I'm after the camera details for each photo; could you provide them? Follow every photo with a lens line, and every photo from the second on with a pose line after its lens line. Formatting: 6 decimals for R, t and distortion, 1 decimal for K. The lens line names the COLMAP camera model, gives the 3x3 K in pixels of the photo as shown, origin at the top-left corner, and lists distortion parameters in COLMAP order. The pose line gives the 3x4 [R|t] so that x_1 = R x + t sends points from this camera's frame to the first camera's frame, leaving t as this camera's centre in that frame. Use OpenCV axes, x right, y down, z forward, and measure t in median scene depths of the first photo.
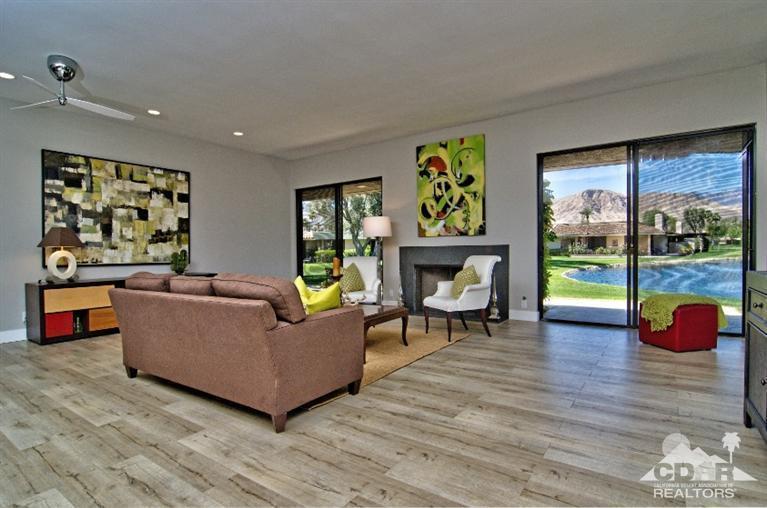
lens RADIAL K [[398.1, 0, 382.0], [0, 398.1, 249.4], [0, 0, 1]] dist [-0.005488, -0.001059]
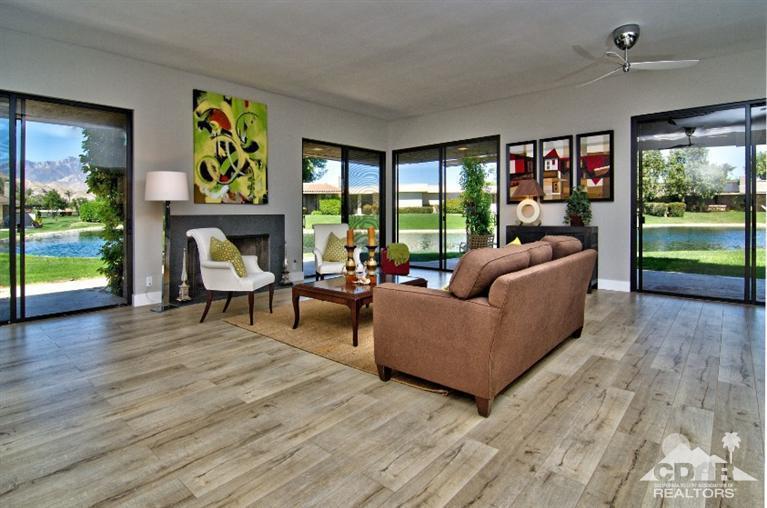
lens RADIAL K [[425.8, 0, 327.9], [0, 425.8, 225.5], [0, 0, 1]] dist [-0.014312, -0.000472]
pose [[0.144791, -0.013472, 0.989371, -0.758832], [0.007318, 0.999895, 0.012544, 0.005244], [-0.989435, 0.005424, 0.144874, 0.654421]]
